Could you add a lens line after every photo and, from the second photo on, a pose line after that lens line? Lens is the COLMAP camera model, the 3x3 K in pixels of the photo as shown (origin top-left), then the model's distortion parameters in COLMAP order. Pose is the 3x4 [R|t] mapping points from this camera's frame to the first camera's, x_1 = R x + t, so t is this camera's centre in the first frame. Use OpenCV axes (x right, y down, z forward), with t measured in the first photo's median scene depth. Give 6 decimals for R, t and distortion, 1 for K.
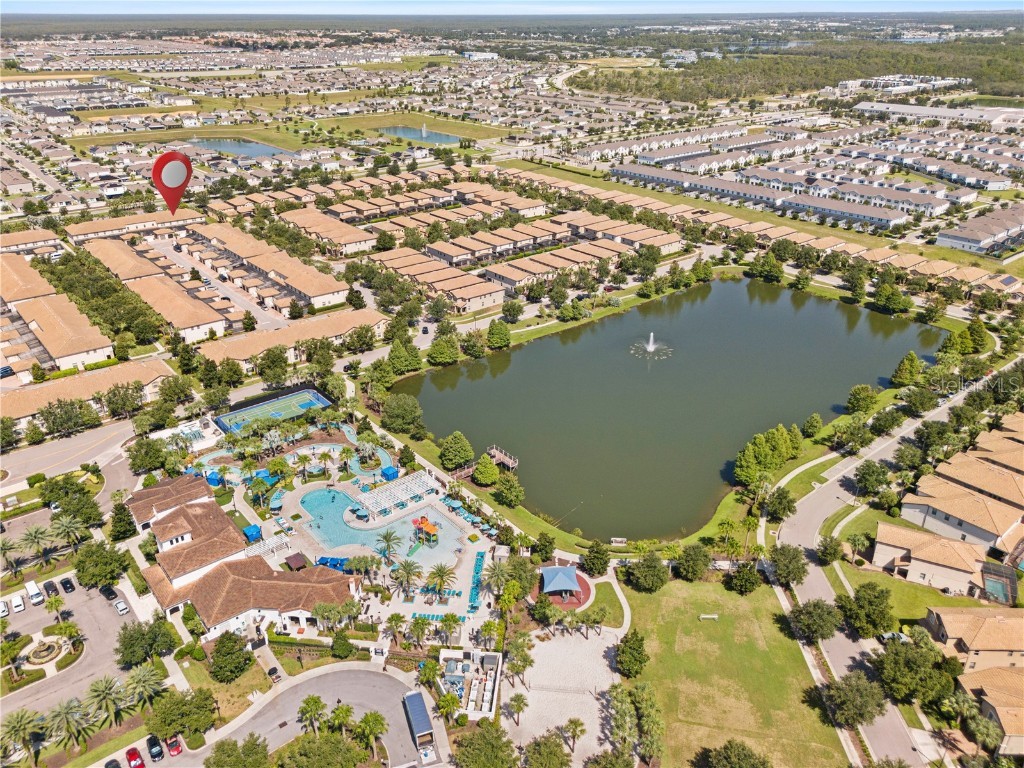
lens RADIAL K [[754.4, 0, 512.0], [0, 754.4, 384.0], [0, 0, 1]] dist [0.074975, -0.076529]
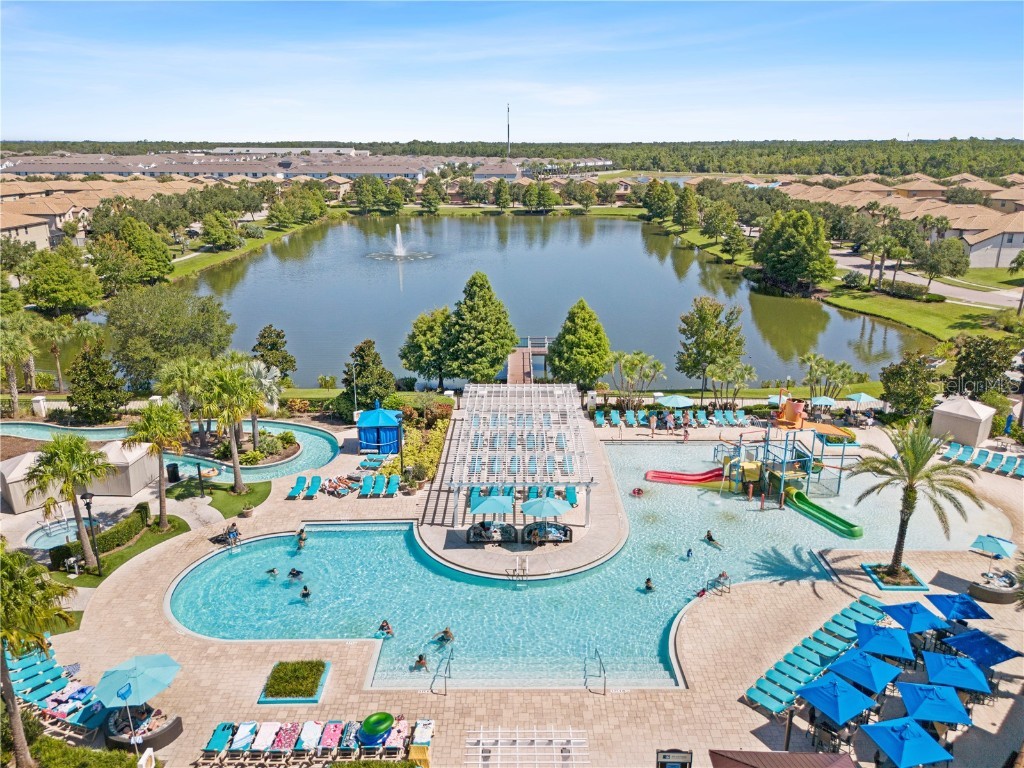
lens RADIAL K [[754.4, 0, 512.0], [0, 754.4, 384.0], [0, 0, 1]] dist [0.074975, -0.076529]
pose [[0.637573, -0.239464, 0.732228, -0.294782], [0.342578, 0.939447, 0.008939, 0.101171], [-0.690030, 0.245146, 0.681001, 0.670980]]
